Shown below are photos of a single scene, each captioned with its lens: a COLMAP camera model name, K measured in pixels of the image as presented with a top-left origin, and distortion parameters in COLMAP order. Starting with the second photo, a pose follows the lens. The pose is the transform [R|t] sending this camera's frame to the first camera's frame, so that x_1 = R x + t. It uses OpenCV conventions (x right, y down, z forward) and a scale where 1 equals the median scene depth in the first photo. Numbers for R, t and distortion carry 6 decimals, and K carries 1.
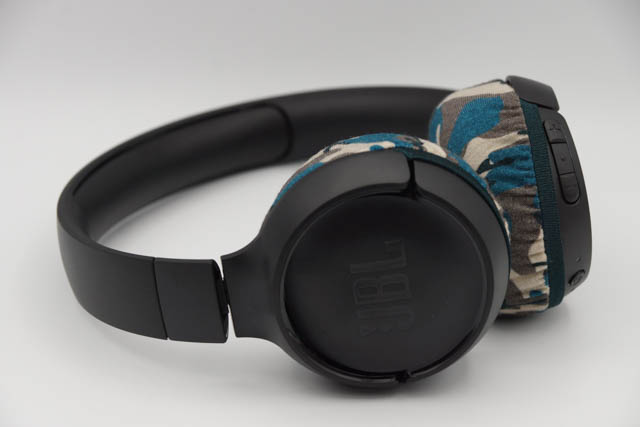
lens RADIAL K [[1936.1, 0, 320.0], [0, 1936.1, 213.5], [0, 0, 1]] dist [-0.005958, 0.529307]
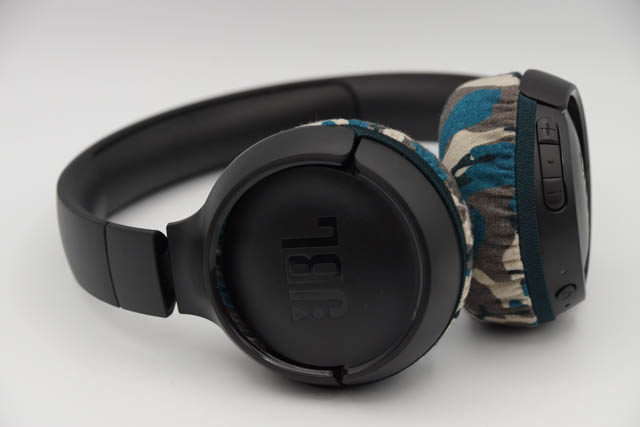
lens RADIAL K [[1936.1, 0, 320.0], [0, 1936.1, 213.5], [0, 0, 1]] dist [-0.005958, 0.529307]
pose [[0.964468, 0.099279, -0.244836, 0.248285], [-0.097682, 0.995042, 0.018689, -0.010021], [0.245477, 0.005891, 0.969384, 0.078448]]
